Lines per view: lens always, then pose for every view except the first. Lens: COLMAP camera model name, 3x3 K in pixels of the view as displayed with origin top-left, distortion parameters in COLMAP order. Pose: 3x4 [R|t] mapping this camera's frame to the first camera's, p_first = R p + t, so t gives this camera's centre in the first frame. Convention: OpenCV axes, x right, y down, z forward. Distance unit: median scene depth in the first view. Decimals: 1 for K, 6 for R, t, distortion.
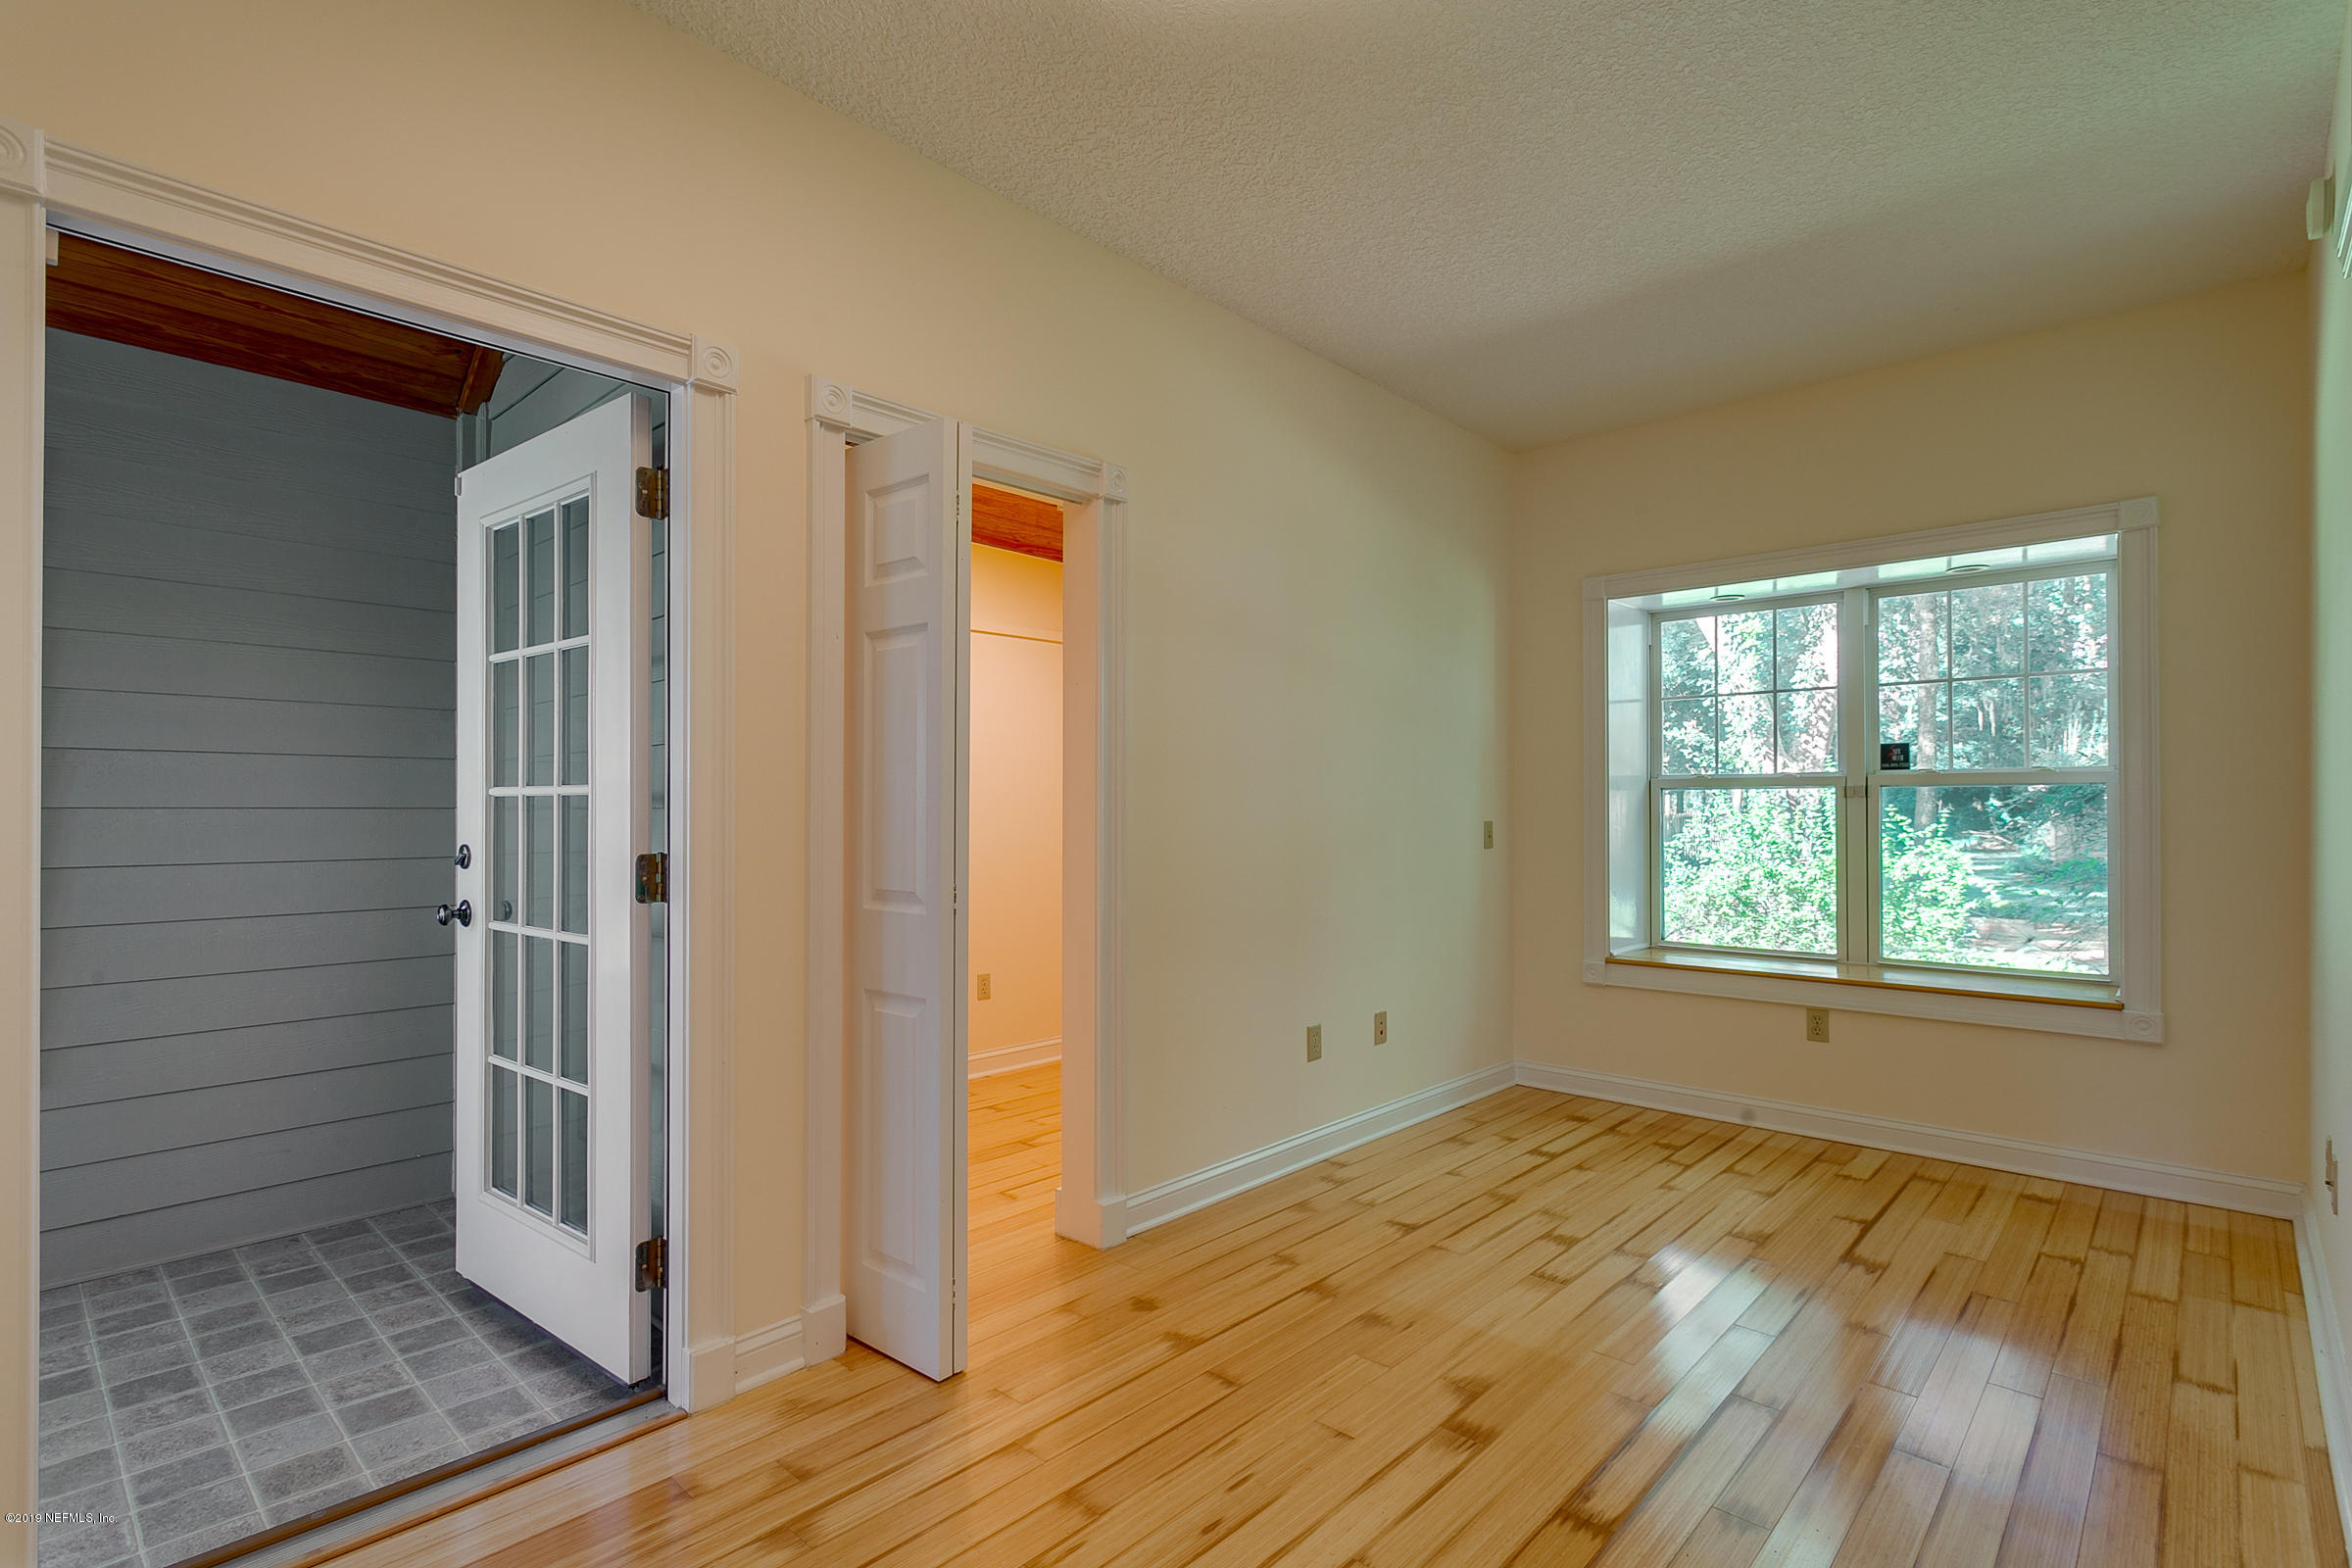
lens RADIAL K [[1123.7, 0, 1177.9], [0, 1123.7, 797.3], [0, 0, 1]] dist [0.003670, -0.000567]
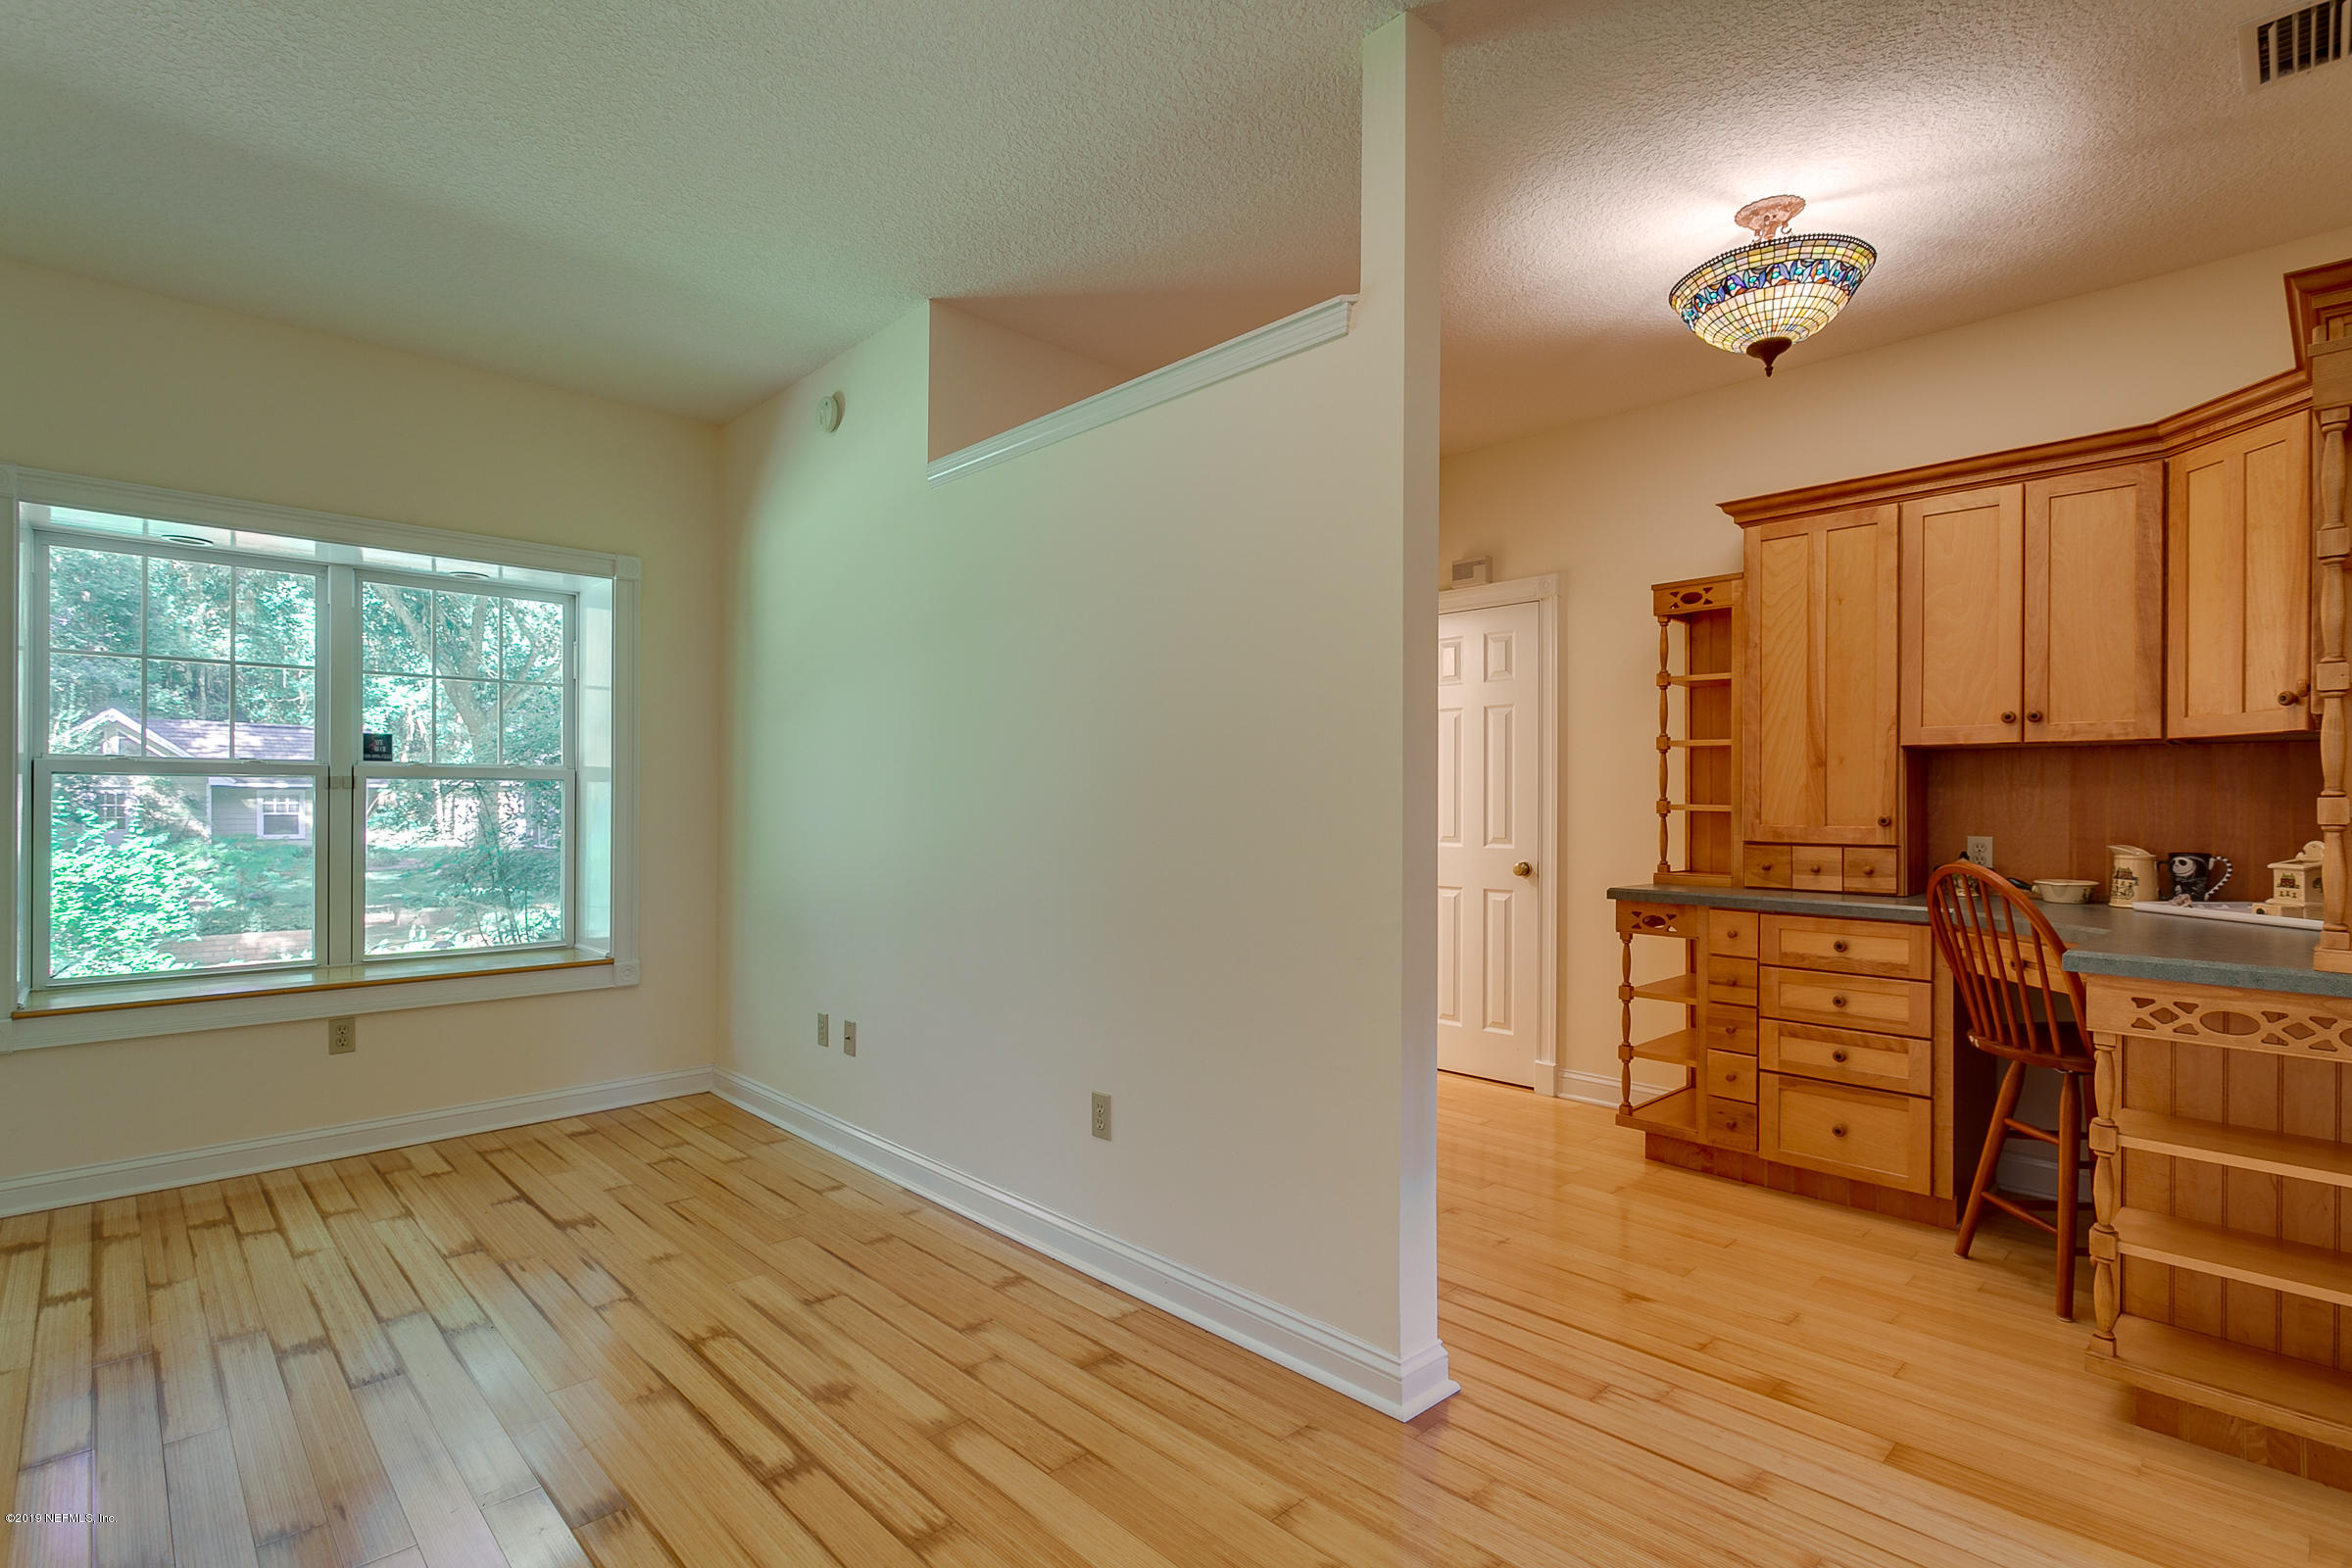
lens RADIAL K [[1123.7, 0, 1172.5], [0, 1123.7, 797.6], [0, 0, 1]] dist [0.003670, -0.000567]
pose [[0.055219, 0.006053, 0.998456, -0.340005], [-0.011767, 0.999916, -0.005411, 0.005181], [-0.998405, -0.011450, 0.055286, 0.293648]]
